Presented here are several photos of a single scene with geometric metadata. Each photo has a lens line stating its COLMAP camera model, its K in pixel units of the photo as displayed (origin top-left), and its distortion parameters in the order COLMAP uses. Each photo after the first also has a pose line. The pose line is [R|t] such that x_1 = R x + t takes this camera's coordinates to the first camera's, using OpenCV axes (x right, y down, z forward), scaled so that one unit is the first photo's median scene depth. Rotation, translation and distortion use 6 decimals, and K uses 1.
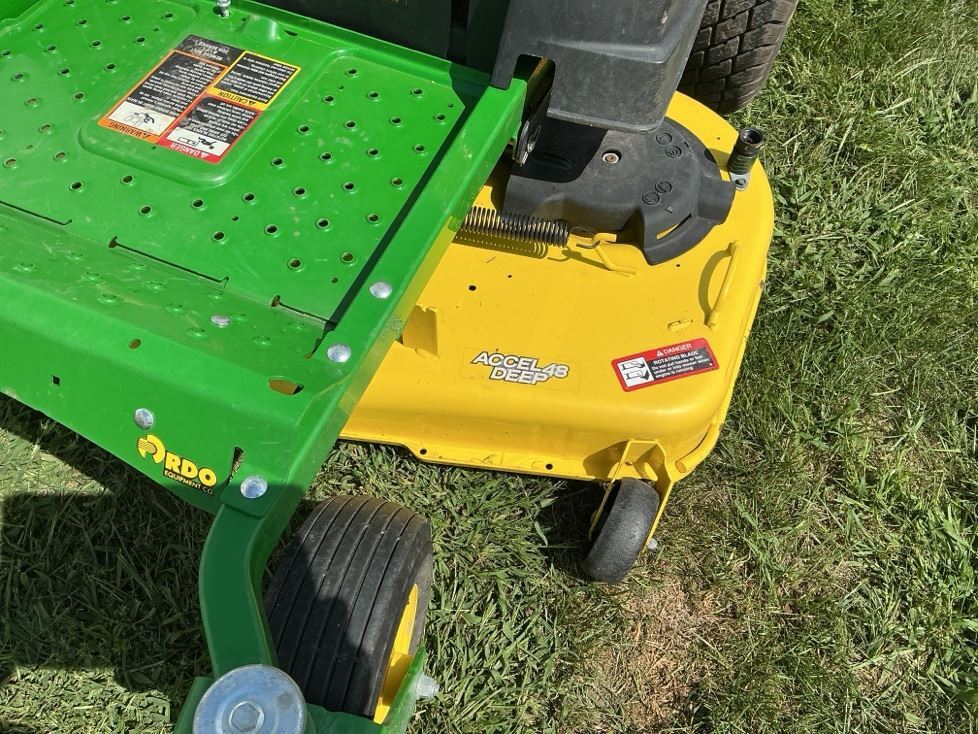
lens RADIAL K [[810.4, 0, 484.6], [0, 810.4, 373.3], [0, 0, 1]] dist [0.122761, -0.250095]
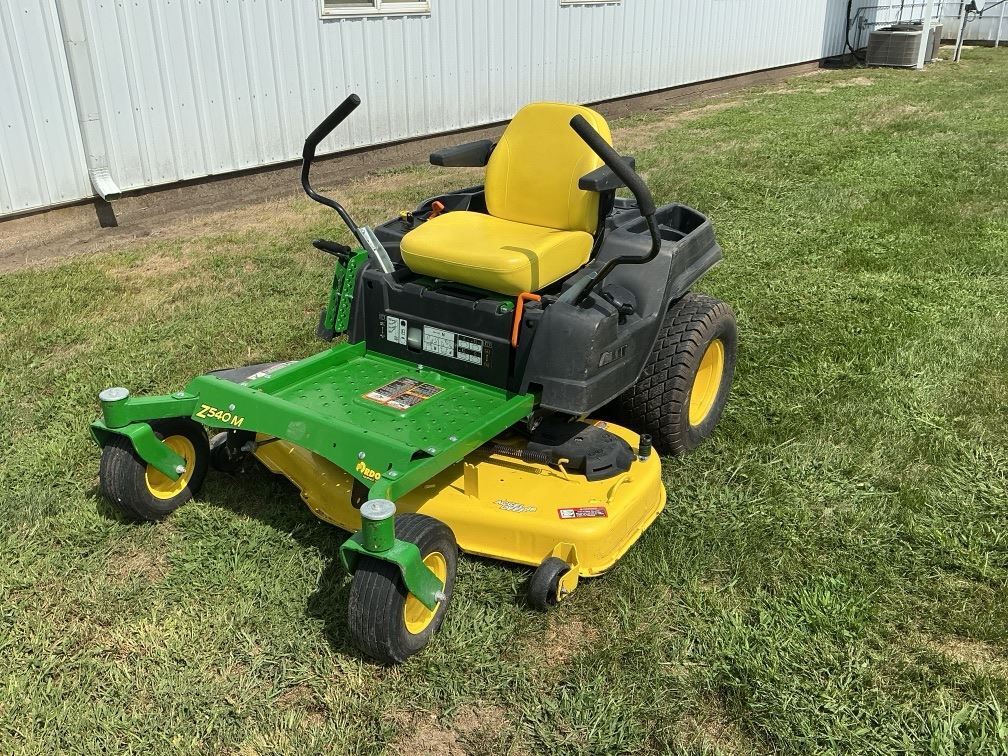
lens RADIAL K [[847.9, 0, 503.5], [0, 847.9, 383.3], [0, 0, 1]] dist [0.074186, -0.156515]
pose [[0.978081, 0.061377, -0.198973, 0.440804], [-0.161428, 0.827089, -0.538391, 0.936153], [0.131524, 0.558710, 0.818868, -1.030048]]
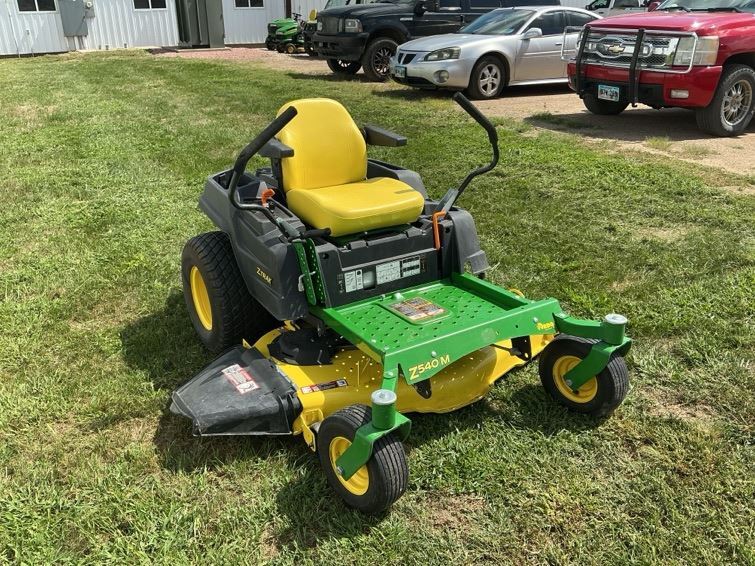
lens RADIAL K [[635.1, 0, 377.1], [0, 635.1, 286.9], [0, 0, 1]] dist [0.074186, -0.156515]
pose [[0.578747, -0.352173, 0.735545, -2.275788], [0.707106, 0.666037, -0.237478, 0.100255], [-0.406266, 0.657548, 0.634491, -0.621946]]
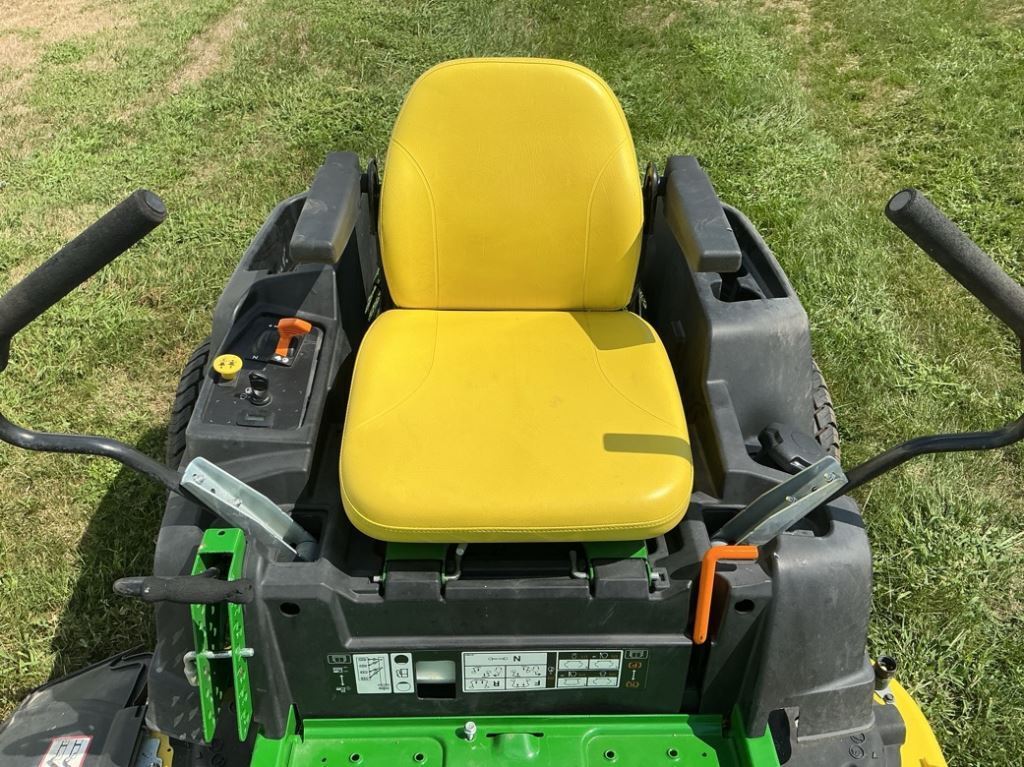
lens RADIAL K [[848.5, 0, 507.4], [0, 848.5, 390.1], [0, 0, 1]] dist [0.122761, -0.250095]
pose [[0.918762, -0.262659, 0.294764, -0.523475], [0.345734, 0.895757, -0.279440, -0.551846], [-0.190639, 0.358649, 0.913798, -0.231591]]
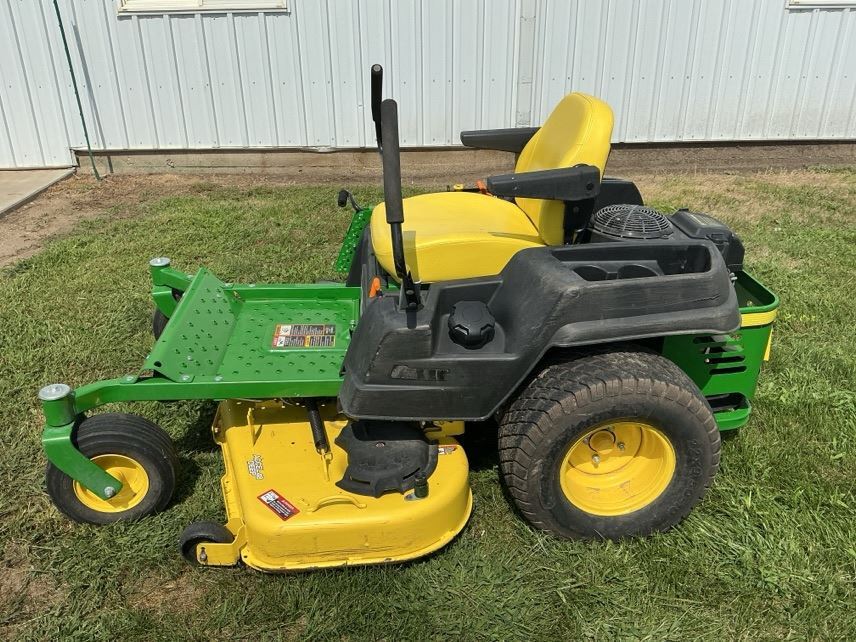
lens RADIAL K [[720.0, 0, 427.6], [0, 720.0, 325.5], [0, 0, 1]] dist [0.074186, -0.156515]
pose [[0.452228, 0.349023, -0.820775, 1.723559], [-0.748681, 0.648692, -0.136658, -0.333902], [0.484734, 0.676299, 0.554664, -0.125208]]
